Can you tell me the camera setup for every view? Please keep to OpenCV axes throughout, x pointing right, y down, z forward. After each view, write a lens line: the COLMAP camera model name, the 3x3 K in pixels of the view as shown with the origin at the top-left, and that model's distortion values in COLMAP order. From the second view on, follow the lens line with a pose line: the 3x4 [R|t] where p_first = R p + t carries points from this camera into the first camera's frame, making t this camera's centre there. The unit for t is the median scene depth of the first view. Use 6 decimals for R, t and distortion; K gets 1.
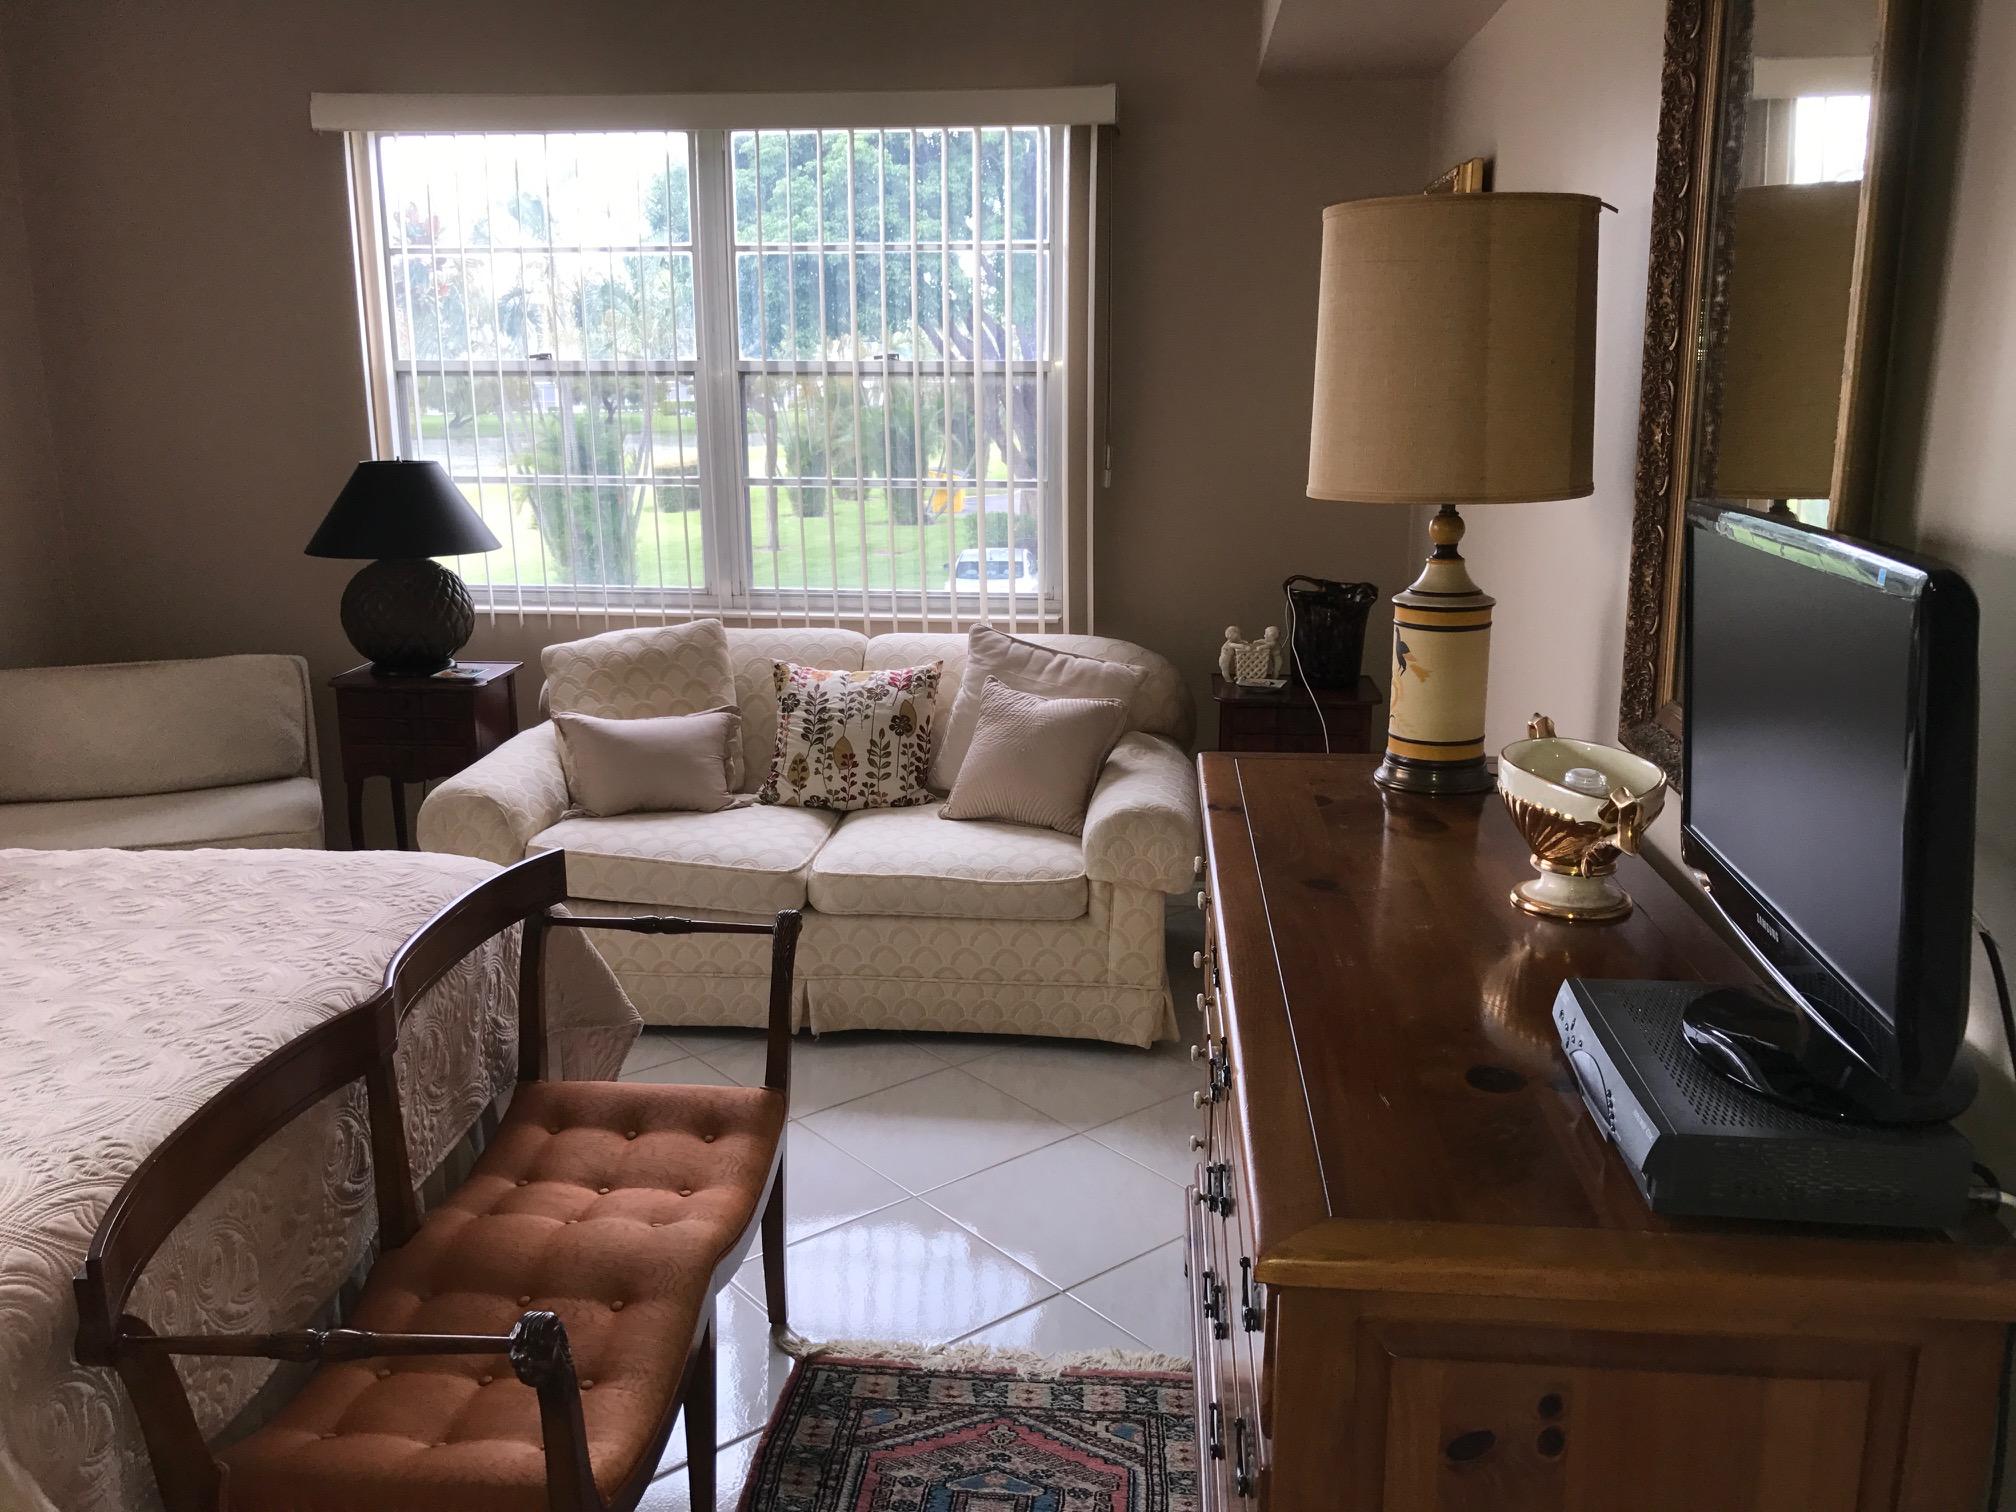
lens RADIAL K [[1634.1, 0, 1027.7], [0, 1634.1, 731.4], [0, 0, 1]] dist [0.006020, -0.006953]
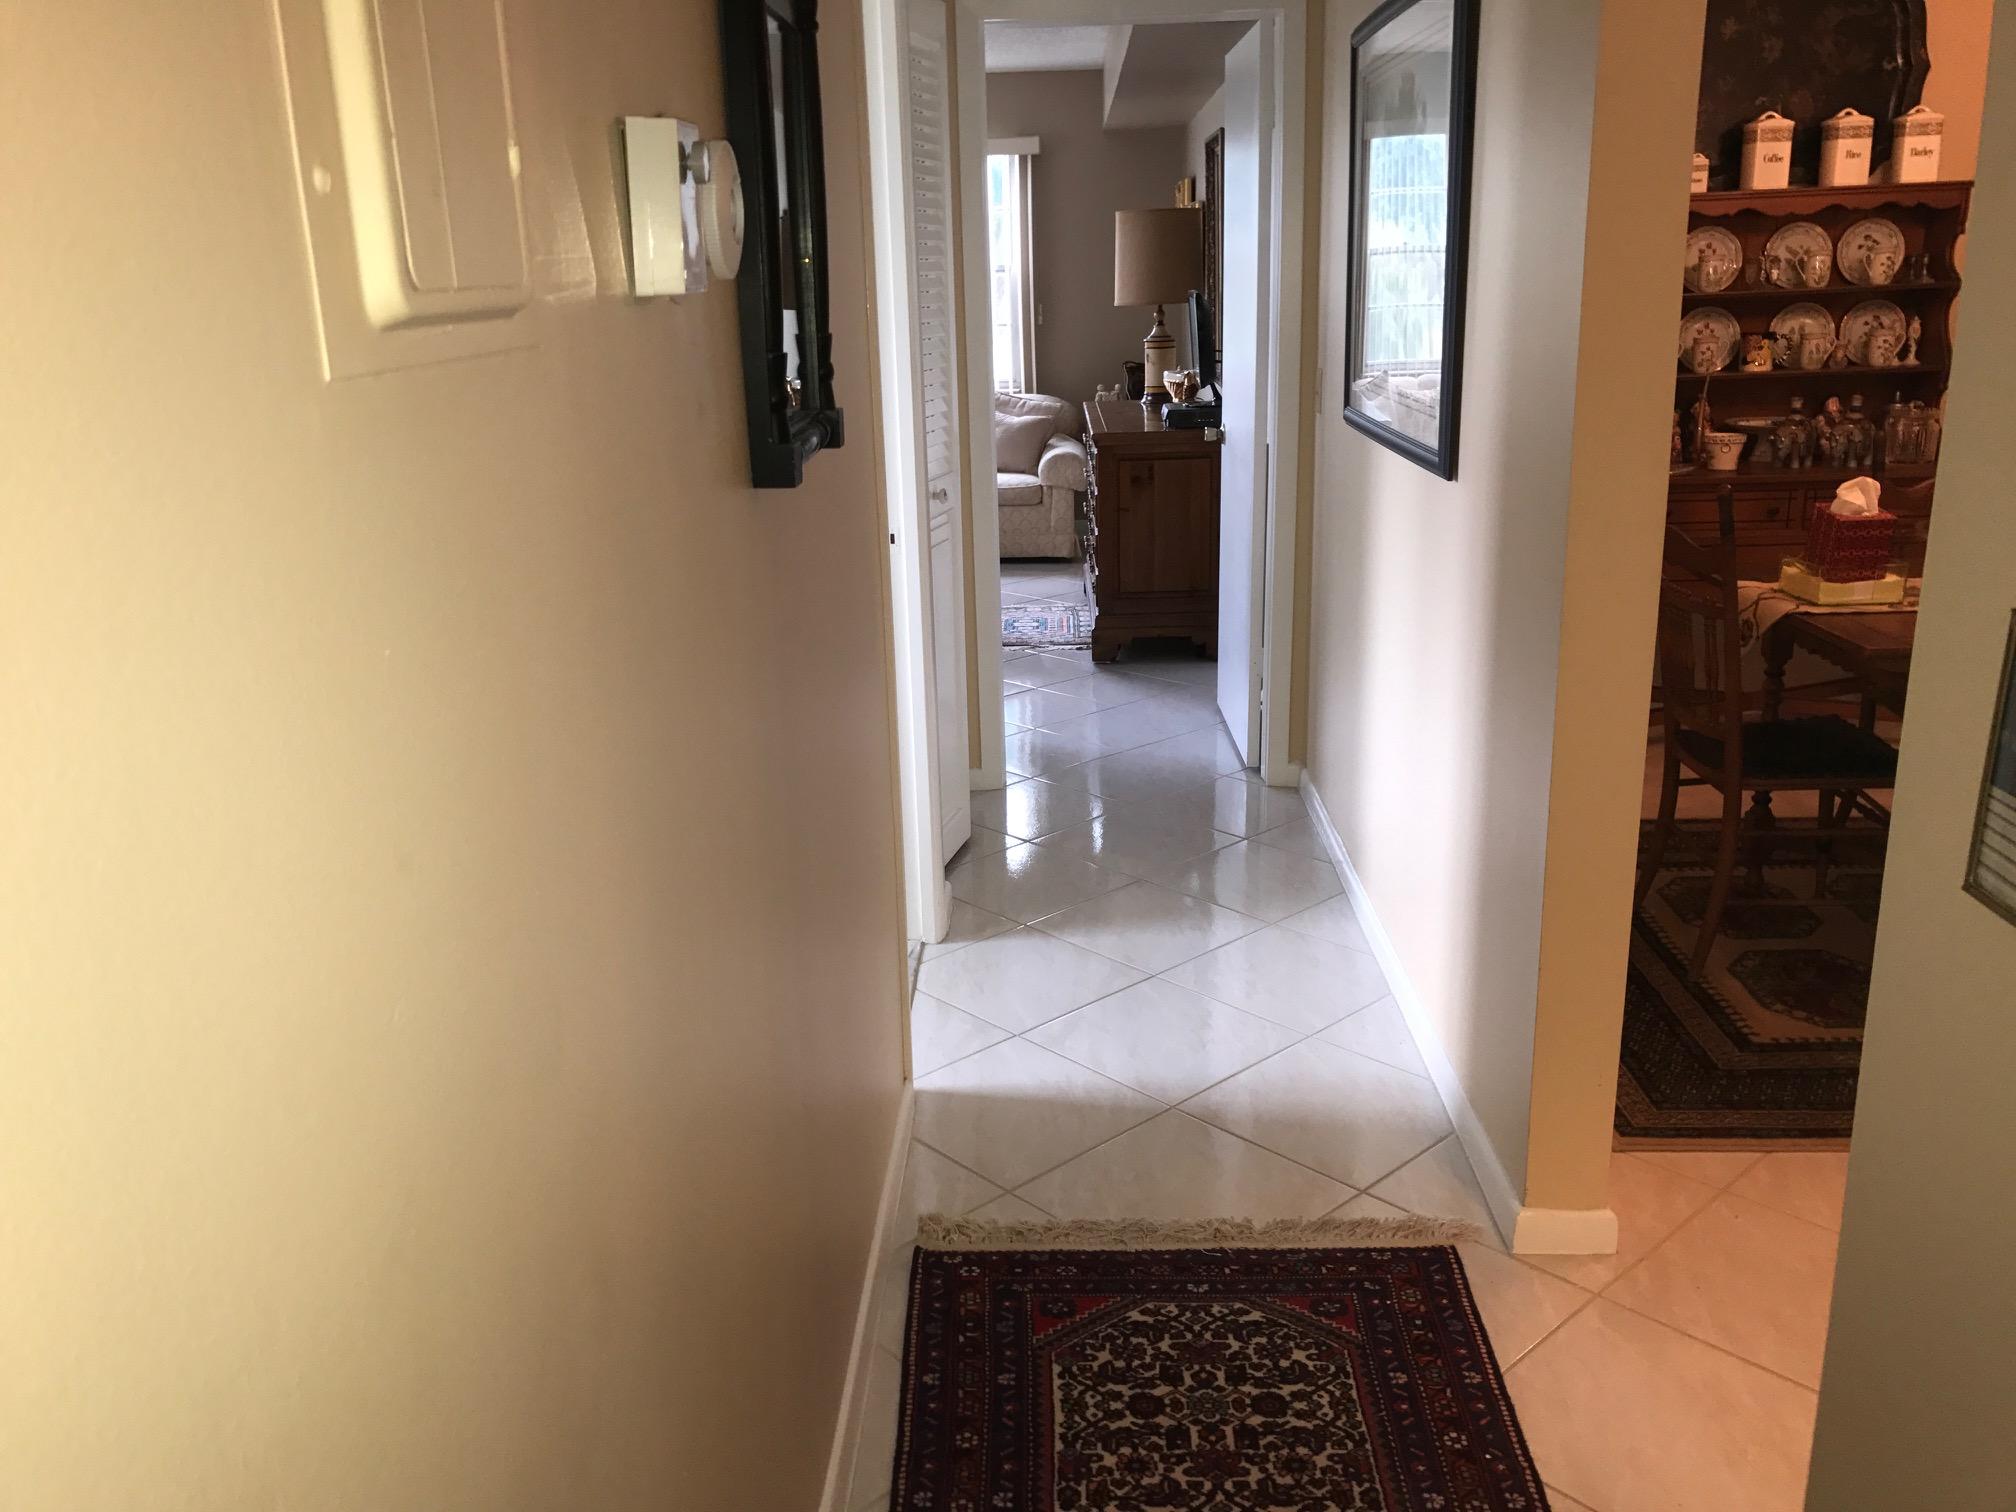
lens RADIAL K [[1637.3, 0, 1006.8], [0, 1637.3, 744.7], [0, 0, 1]] dist [0.008107, -0.003666]
pose [[0.998449, -0.039931, 0.038796, -0.095971], [0.037658, 0.997627, 0.057642, 0.259264], [-0.041005, -0.056092, 0.997583, -1.107158]]
